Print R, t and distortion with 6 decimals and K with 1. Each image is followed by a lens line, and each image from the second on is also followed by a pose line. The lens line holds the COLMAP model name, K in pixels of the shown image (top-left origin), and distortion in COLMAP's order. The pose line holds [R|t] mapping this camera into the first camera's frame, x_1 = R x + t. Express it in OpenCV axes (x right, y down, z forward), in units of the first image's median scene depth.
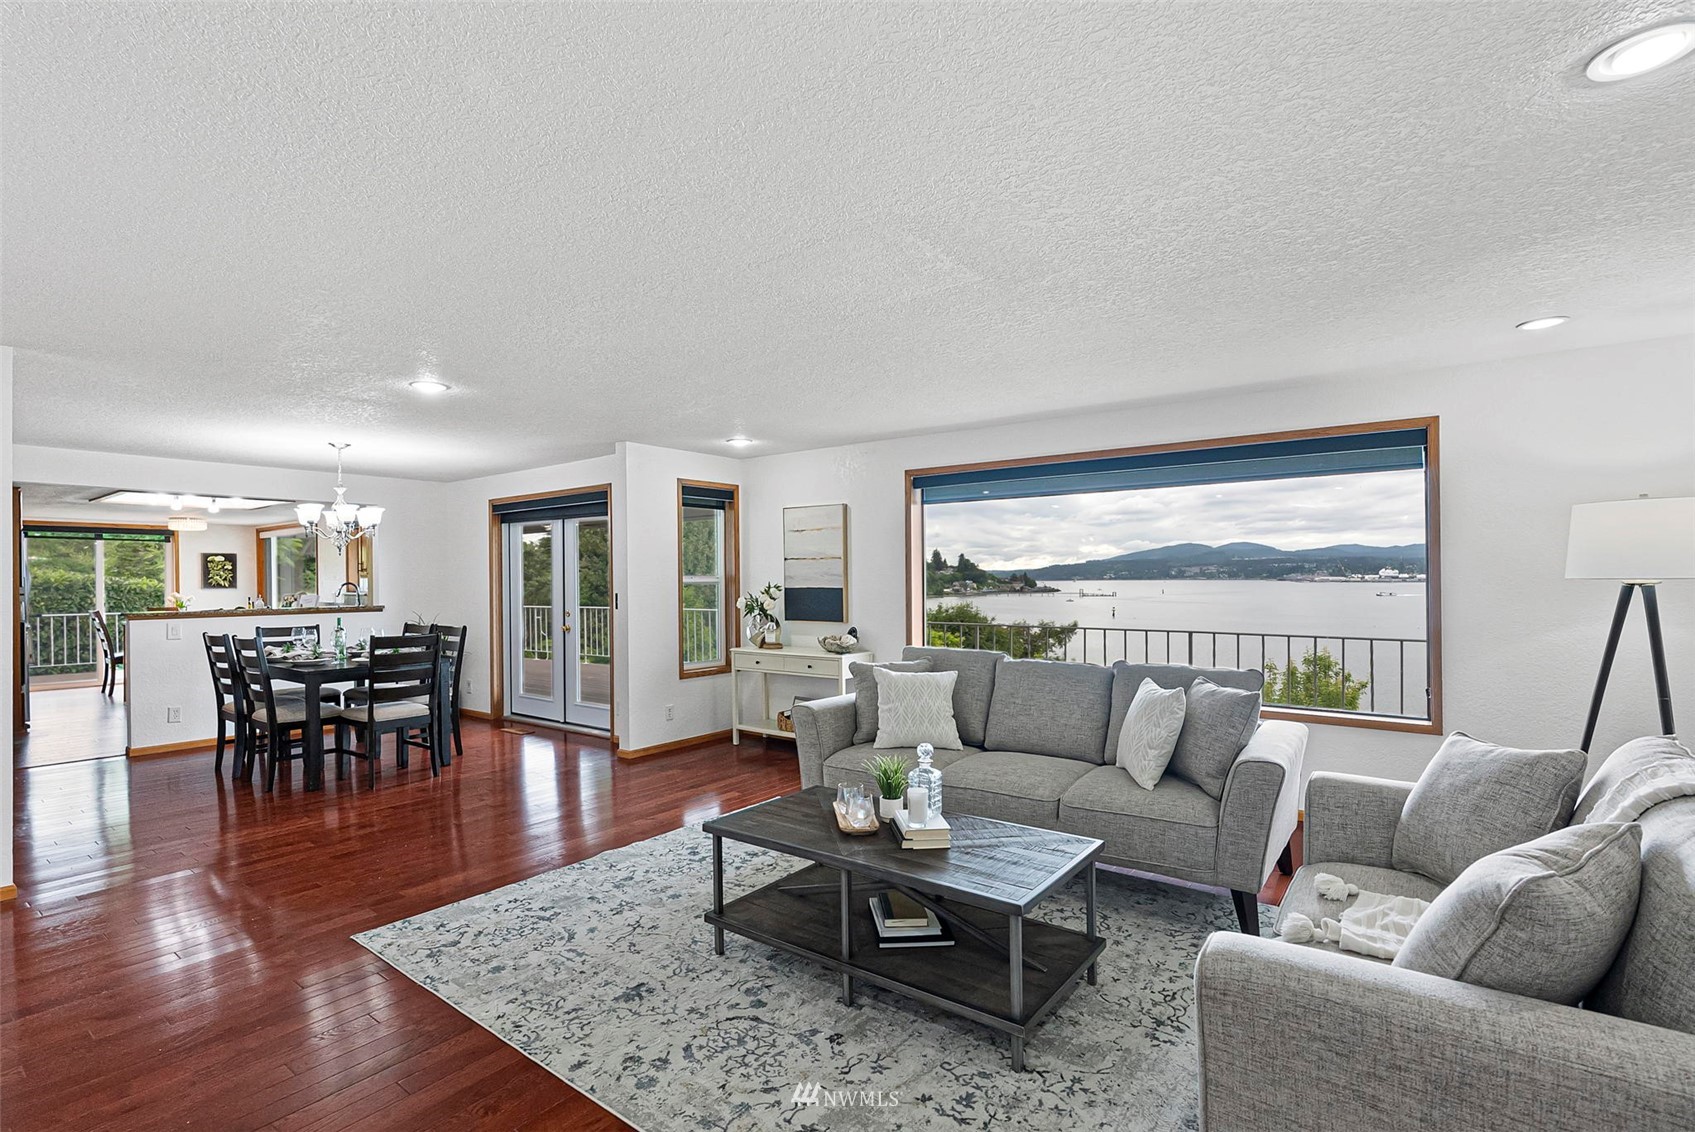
lens RADIAL K [[792.1, 0, 856.4], [0, 792.1, 580.9], [0, 0, 1]] dist [-0.008083, -0.000587]
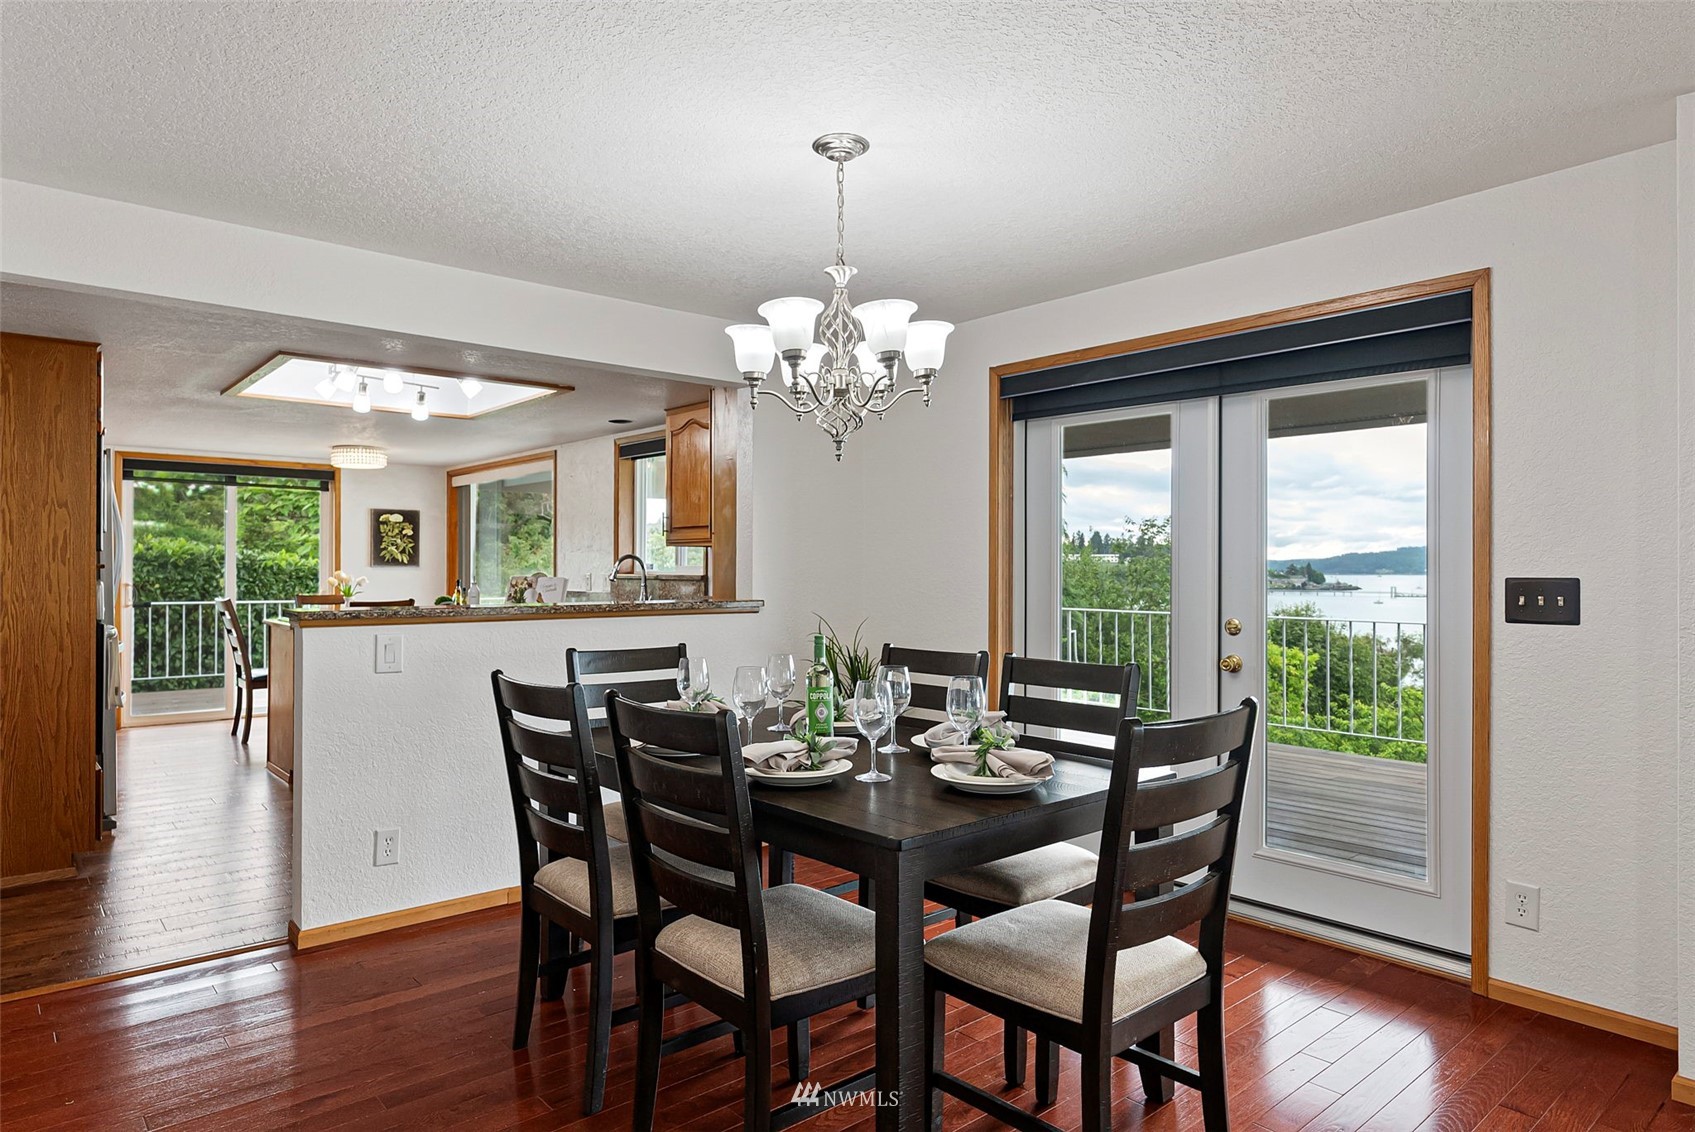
lens RADIAL K [[1017.9, 0, 854.8], [0, 1017.9, 562.1], [0, 0, 1]] dist [0.000468, -0.004019]
pose [[0.977989, 0.009453, -0.208441, -0.283299], [-0.011233, 0.999910, -0.007359, 0.008403], [0.208352, 0.009538, 0.978007, 0.285802]]
